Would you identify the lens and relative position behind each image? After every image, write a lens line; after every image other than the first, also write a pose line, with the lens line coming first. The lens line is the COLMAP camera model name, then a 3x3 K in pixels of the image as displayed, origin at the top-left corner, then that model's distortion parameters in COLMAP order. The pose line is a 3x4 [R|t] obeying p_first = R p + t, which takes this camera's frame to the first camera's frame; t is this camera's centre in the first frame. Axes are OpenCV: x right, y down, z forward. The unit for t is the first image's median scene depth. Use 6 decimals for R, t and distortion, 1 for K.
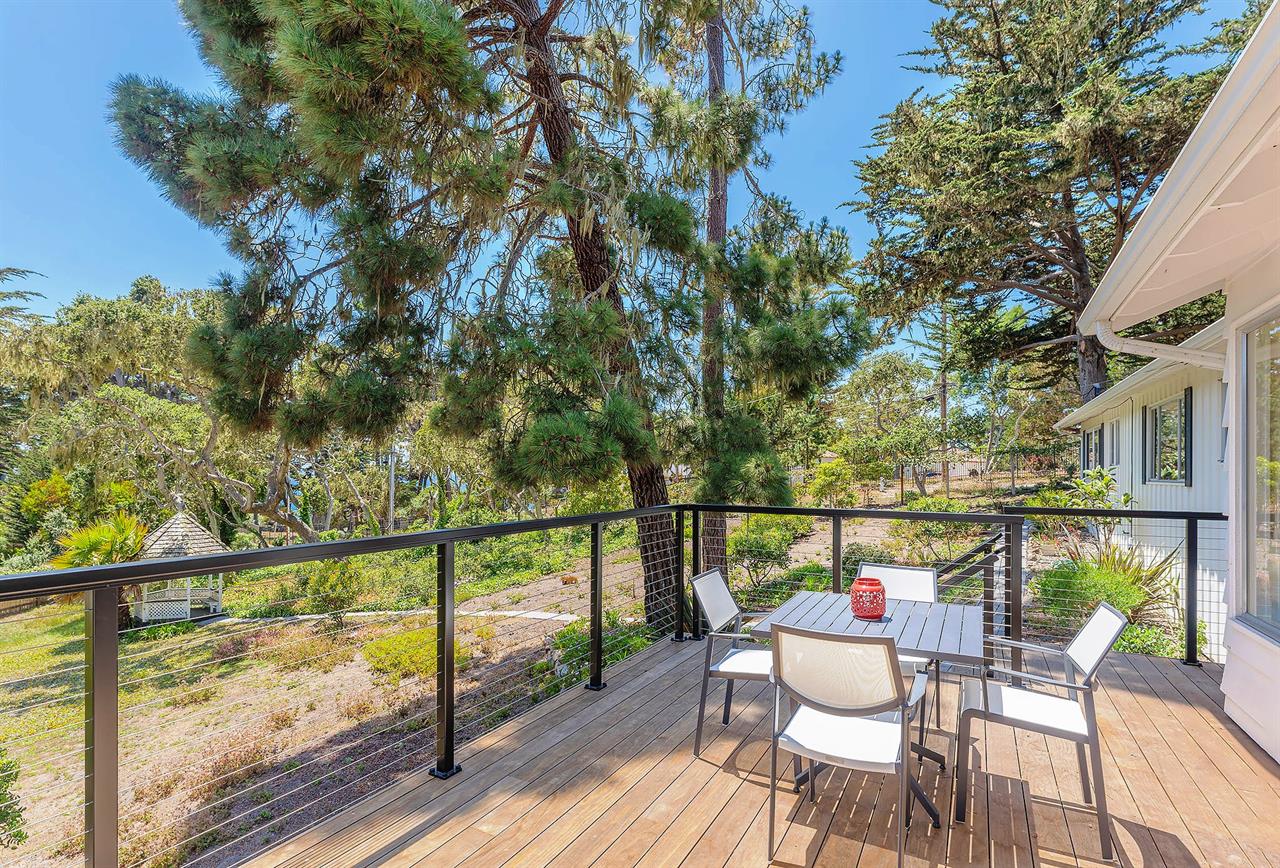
lens RADIAL K [[641.4, 0, 695.1], [0, 641.4, 474.6], [0, 0, 1]] dist [-0.000131, 0.000043]
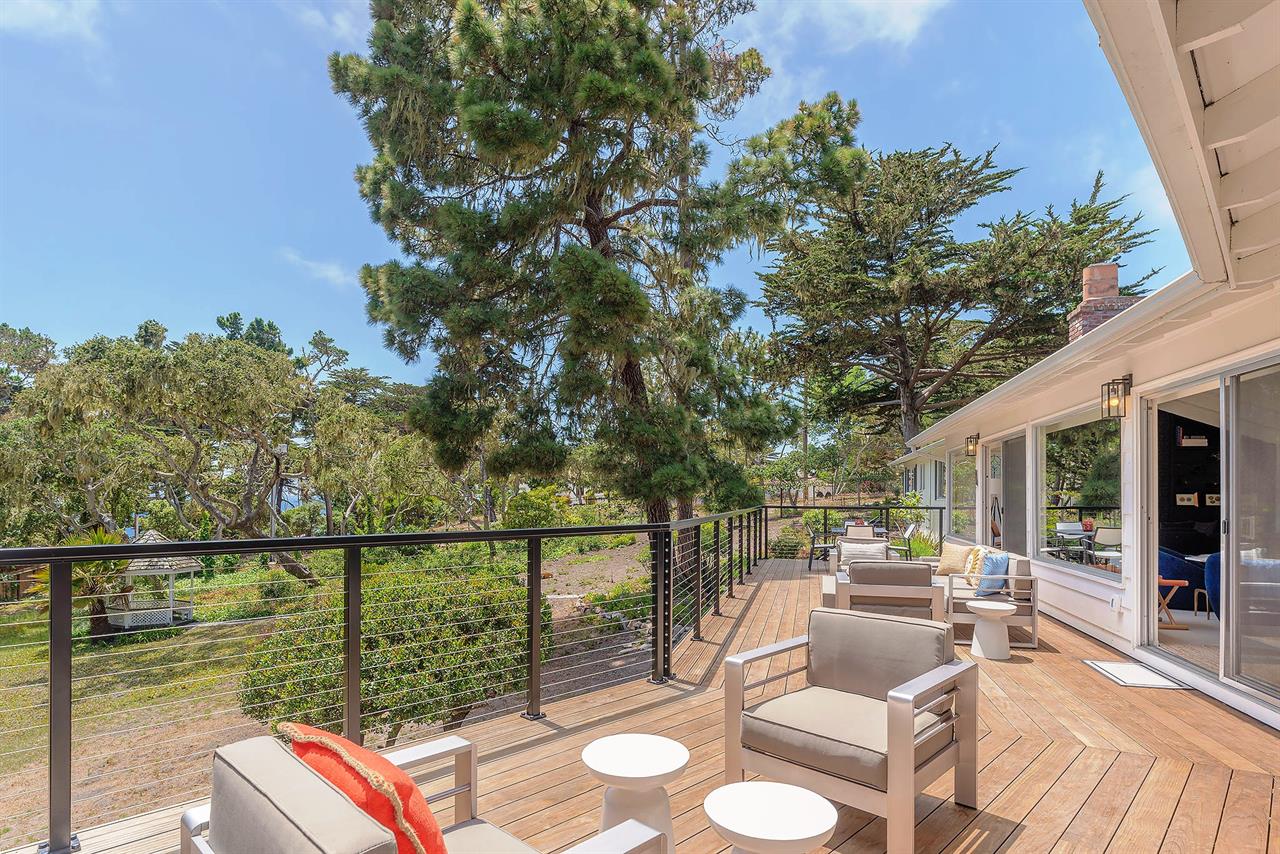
lens RADIAL K [[681.7, 0, 638.6], [0, 681.7, 493.5], [0, 0, 1]] dist [0.000080, -0.000138]
pose [[0.984885, 0.003324, 0.173175, -0.237734], [-0.002639, 0.999988, -0.004188, 0.002302], [-0.173187, 0.003668, 0.984882, -0.385085]]
